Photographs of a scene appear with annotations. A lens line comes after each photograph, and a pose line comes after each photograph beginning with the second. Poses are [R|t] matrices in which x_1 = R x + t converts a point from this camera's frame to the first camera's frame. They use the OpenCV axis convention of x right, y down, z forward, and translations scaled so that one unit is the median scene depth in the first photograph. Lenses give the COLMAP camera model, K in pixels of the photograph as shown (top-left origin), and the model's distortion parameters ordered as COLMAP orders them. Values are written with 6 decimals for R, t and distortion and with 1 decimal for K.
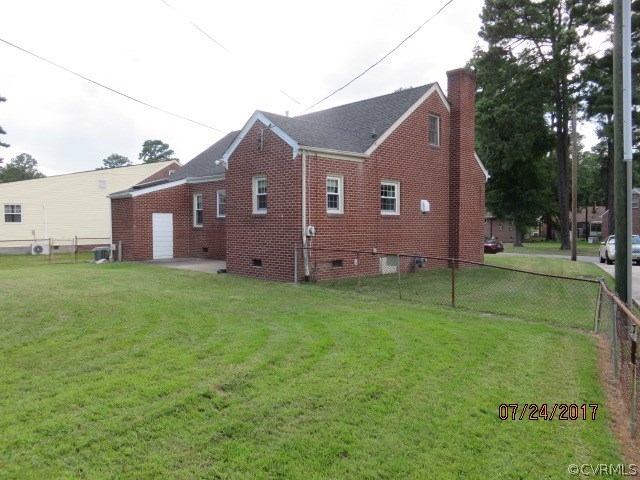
lens RADIAL K [[485.9, 0, 315.0], [0, 485.9, 244.4], [0, 0, 1]] dist [-0.013100, 0.008790]
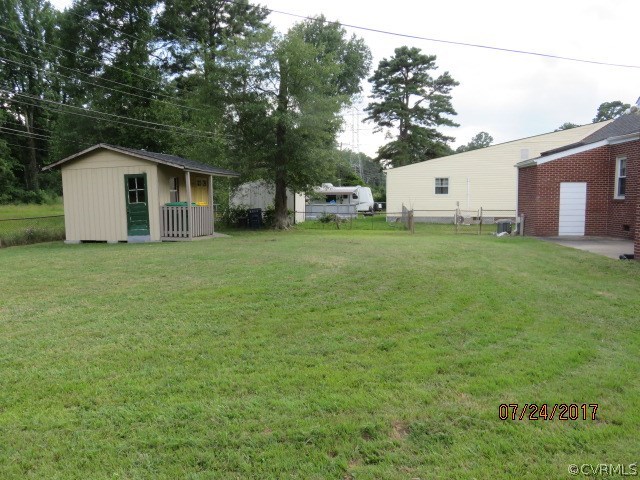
lens RADIAL K [[485.9, 0, 320.2], [0, 485.9, 239.0], [0, 0, 1]] dist [-0.013100, 0.008790]
pose [[0.646708, 0.067449, -0.759750, 0.050399], [-0.034441, 0.997649, 0.059253, -0.000240], [0.761960, -0.012153, 0.647510, 0.108214]]
